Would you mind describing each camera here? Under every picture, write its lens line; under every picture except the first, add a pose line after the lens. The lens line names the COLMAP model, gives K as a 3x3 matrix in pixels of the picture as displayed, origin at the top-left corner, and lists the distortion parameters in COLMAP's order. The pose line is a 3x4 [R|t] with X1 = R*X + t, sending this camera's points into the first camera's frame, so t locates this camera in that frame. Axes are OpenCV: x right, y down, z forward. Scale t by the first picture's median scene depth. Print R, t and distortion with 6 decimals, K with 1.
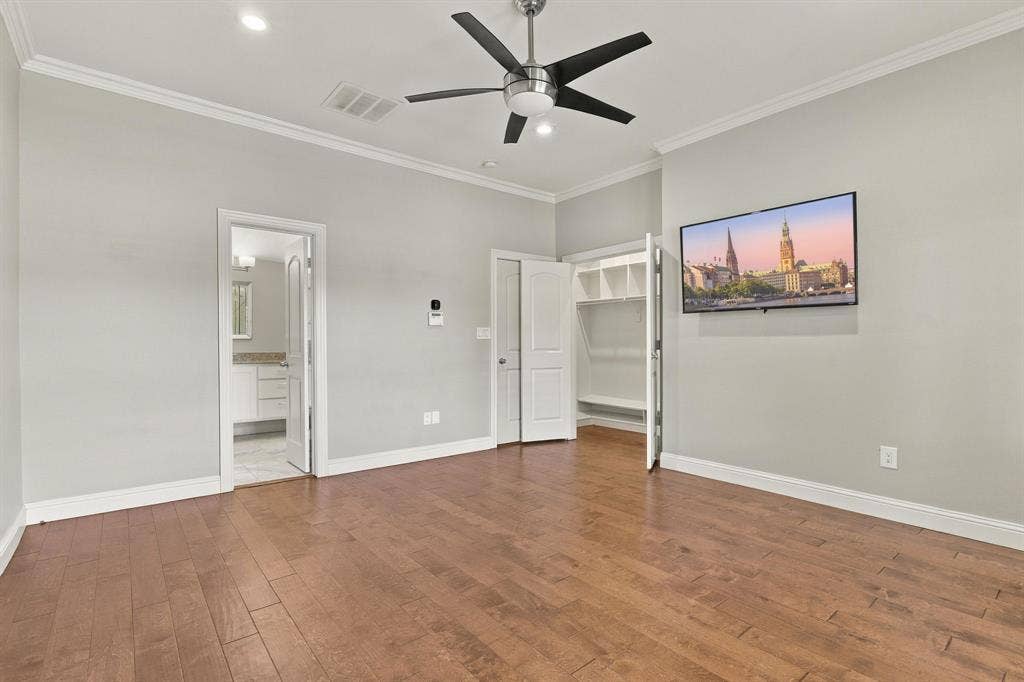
lens RADIAL K [[483.0, 0, 512.8], [0, 483.0, 341.3], [0, 0, 1]] dist [-0.002450, 0.000055]
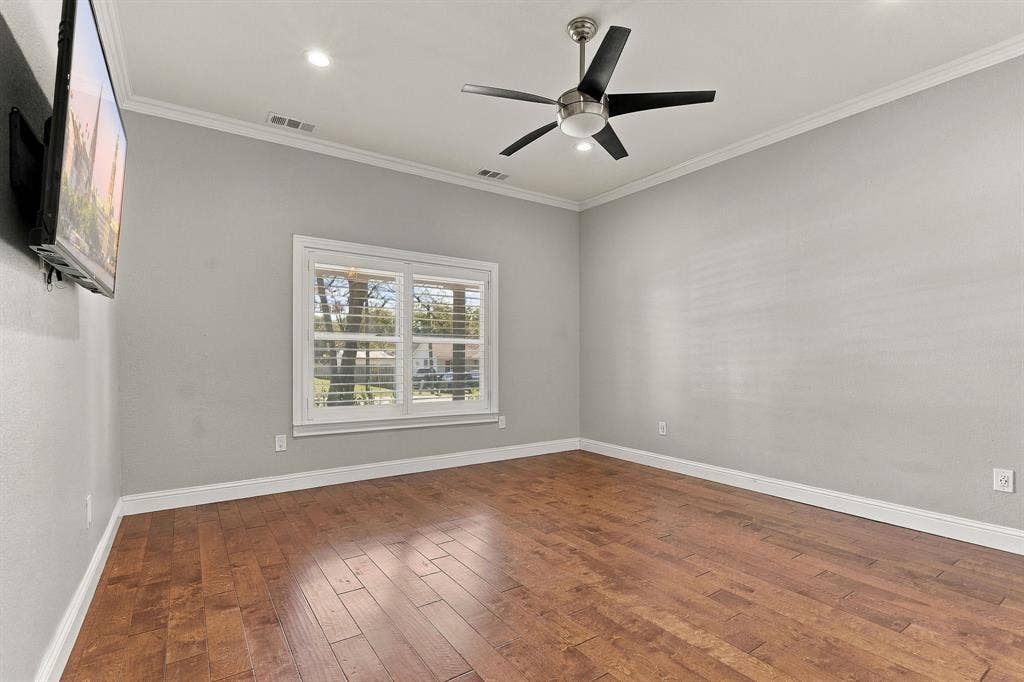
lens RADIAL K [[483.0, 0, 509.8], [0, 483.0, 341.8], [0, 0, 1]] dist [-0.002450, 0.000055]
pose [[-0.996760, 0.000875, 0.080434, 0.111768], [-0.002164, 0.999287, -0.037685, 0.017274], [-0.080410, -0.037737, -0.996047, 2.108998]]
